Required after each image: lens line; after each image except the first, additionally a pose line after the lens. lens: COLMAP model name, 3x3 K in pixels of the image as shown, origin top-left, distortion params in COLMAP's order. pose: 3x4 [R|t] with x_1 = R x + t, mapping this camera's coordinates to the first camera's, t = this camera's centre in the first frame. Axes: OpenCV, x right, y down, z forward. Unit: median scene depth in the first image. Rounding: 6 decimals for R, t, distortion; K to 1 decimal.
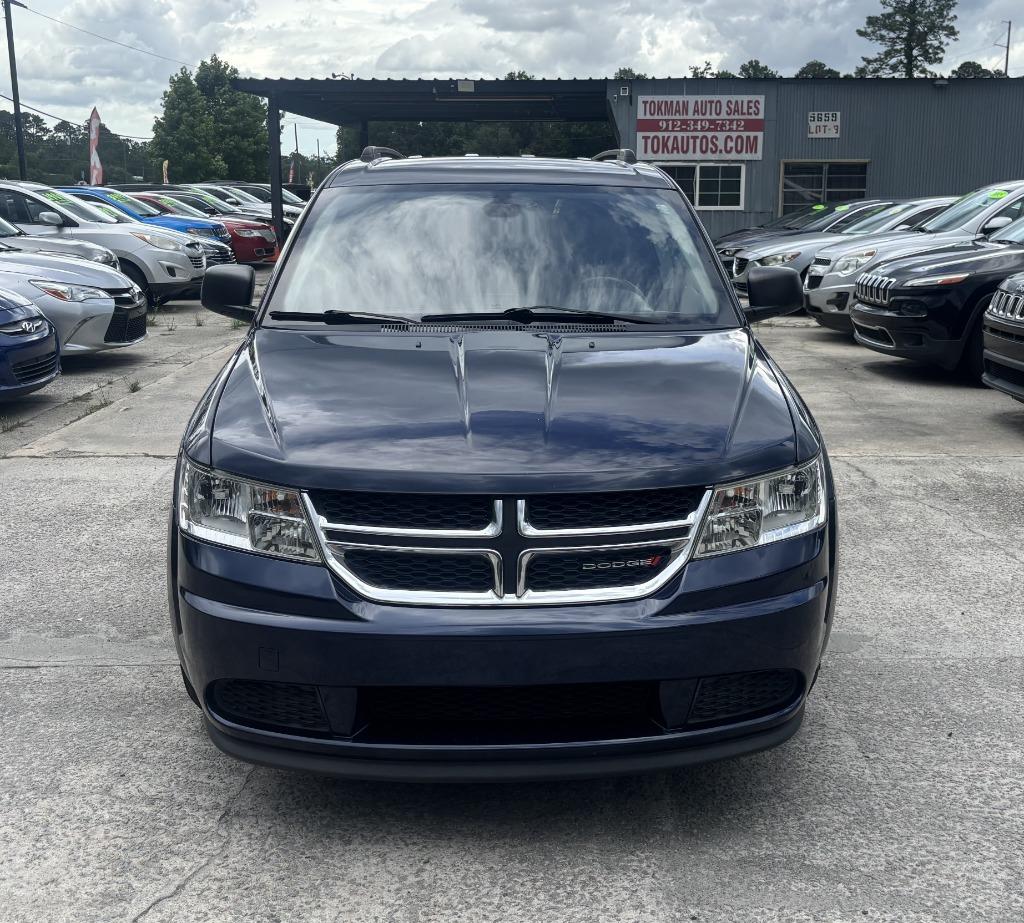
lens RADIAL K [[1201.4, 0, 546.5], [0, 1201.4, 427.4], [0, 0, 1]] dist [0.033515, 0.000000]
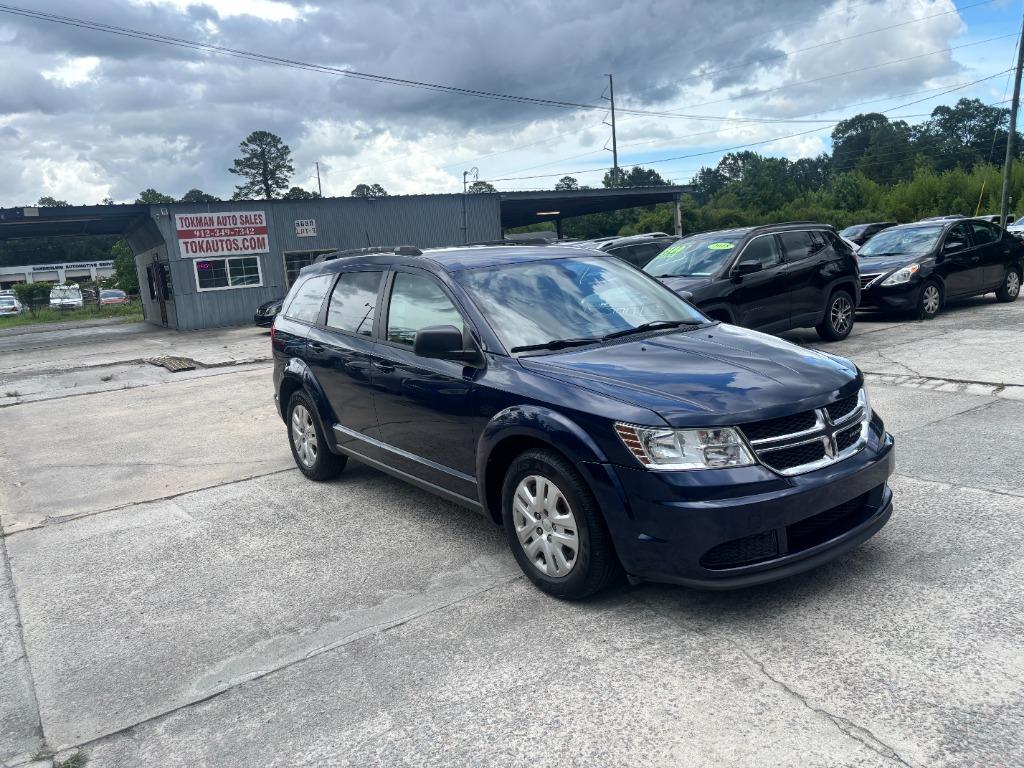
lens RADIAL K [[775.6, 0, 516.2], [0, 775.6, 385.7], [0, 0, 1]] dist [0.033948, -0.031163]
pose [[0.821207, -0.165484, 0.546108, -0.130854], [0.190025, 0.981709, 0.011733, -0.009767], [-0.538061, 0.094139, 0.837633, 0.025838]]
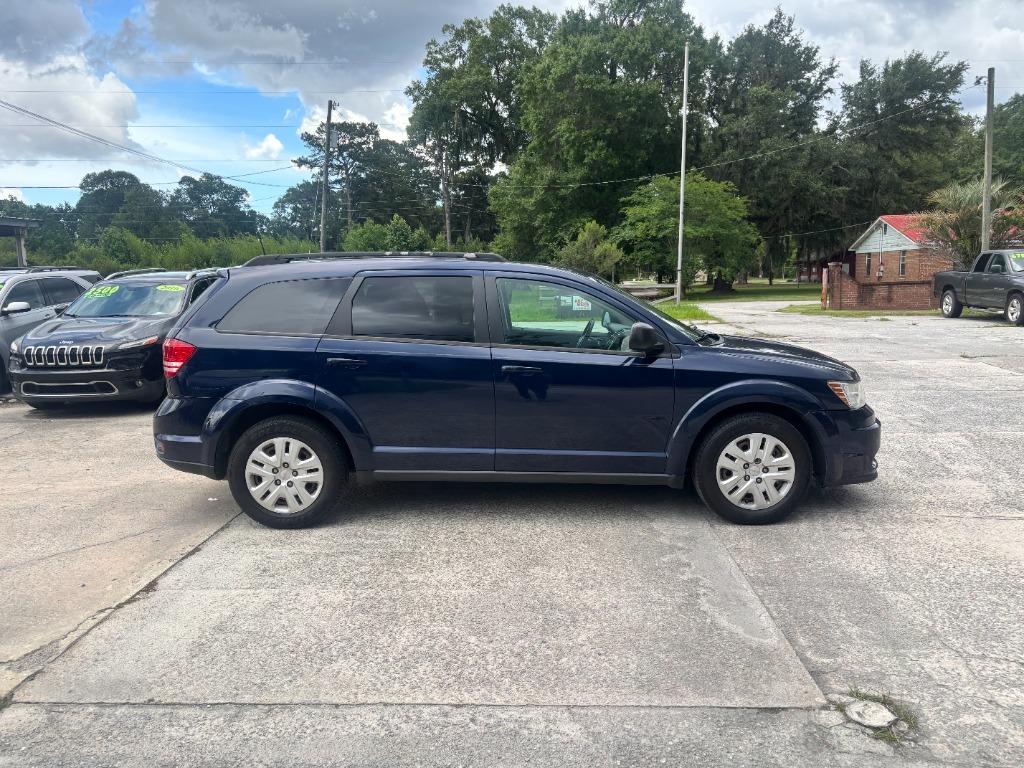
lens RADIAL K [[775.6, 0, 529.8], [0, 775.6, 384.4], [0, 0, 1]] dist [0.033948, -0.031163]
pose [[0.047739, -0.145205, 0.988249, -0.250538], [0.206226, 0.969494, 0.132487, -0.041670], [-0.977339, 0.197478, 0.076228, 0.197575]]
